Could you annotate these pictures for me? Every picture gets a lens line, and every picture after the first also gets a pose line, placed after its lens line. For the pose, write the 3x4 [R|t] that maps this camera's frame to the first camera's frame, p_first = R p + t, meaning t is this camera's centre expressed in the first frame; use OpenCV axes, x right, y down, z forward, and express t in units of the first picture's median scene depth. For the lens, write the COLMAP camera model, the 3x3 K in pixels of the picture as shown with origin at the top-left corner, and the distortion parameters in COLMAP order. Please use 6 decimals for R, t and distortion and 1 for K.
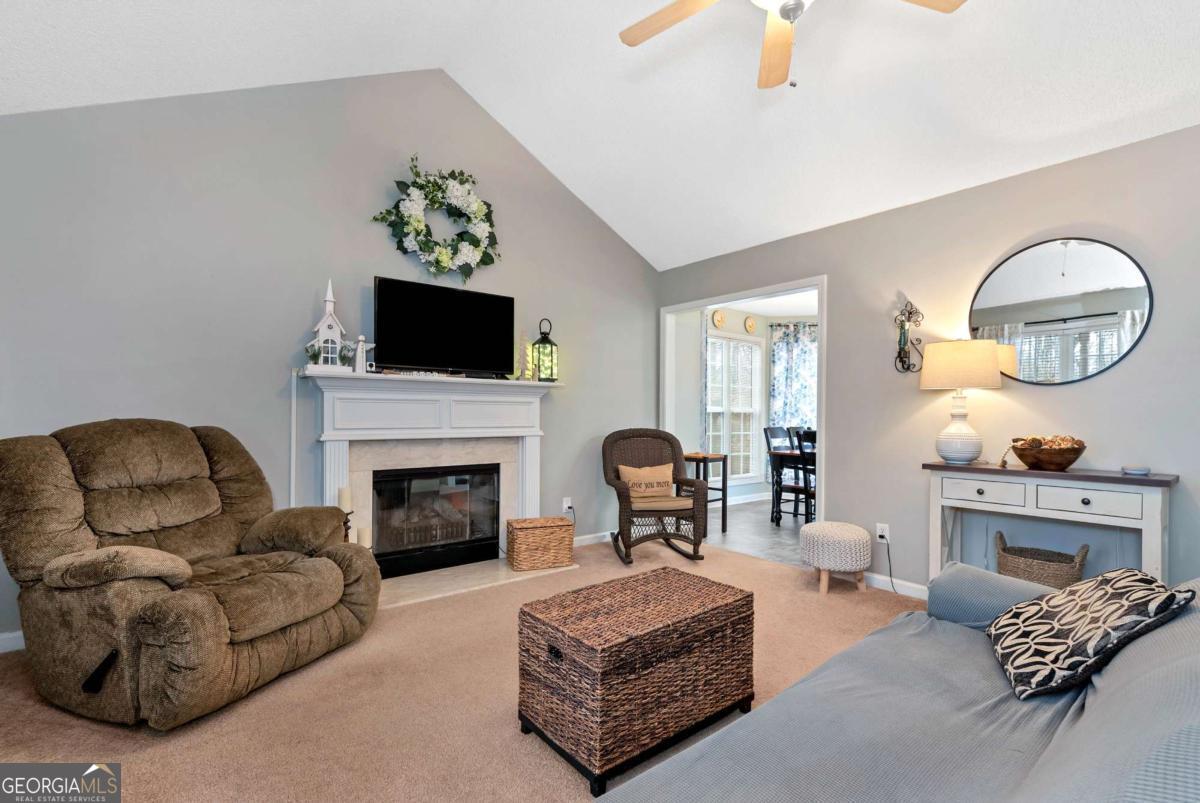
lens RADIAL K [[546.9, 0, 607.1], [0, 546.9, 411.1], [0, 0, 1]] dist [0.001346, -0.000118]
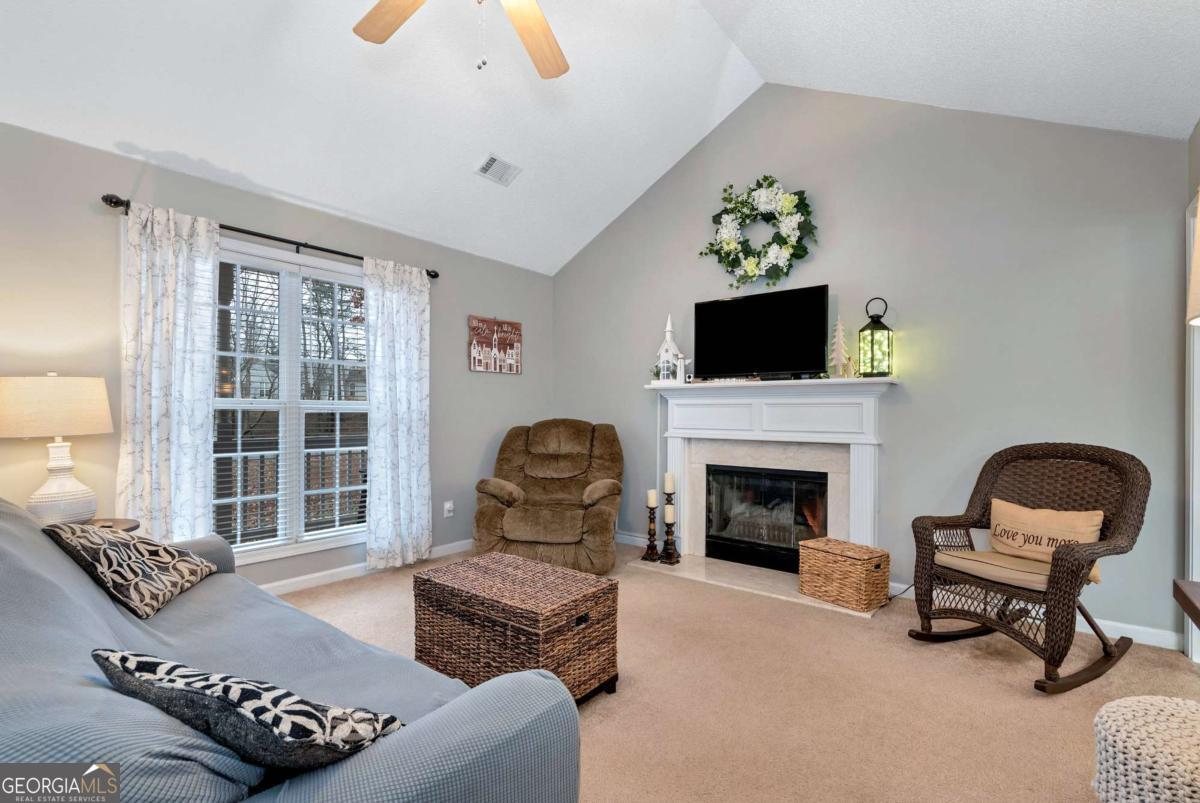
lens RADIAL K [[546.9, 0, 608.3], [0, 546.9, 407.8], [0, 0, 1]] dist [0.001346, -0.000118]
pose [[0.211084, -0.013262, -0.977378, 0.649703], [0.001994, 0.999912, -0.013137, 0.000954], [0.977466, 0.000824, 0.211091, 0.502307]]
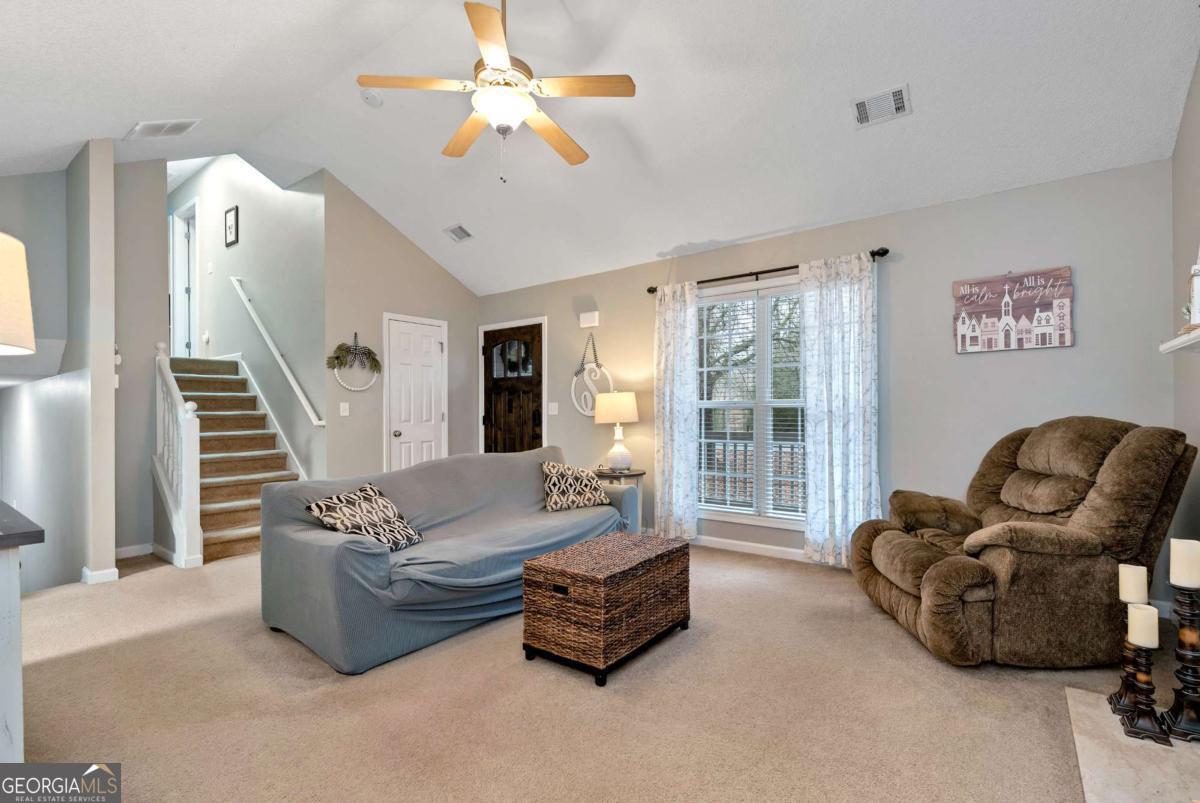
lens RADIAL K [[546.9, 0, 610.3], [0, 546.9, 407.6], [0, 0, 1]] dist [0.001346, -0.000118]
pose [[-0.970260, 0.000692, -0.242064, 0.237754], [0.003967, 0.999907, -0.013043, 0.004129], [0.242033, -0.013616, -0.970173, 1.164924]]
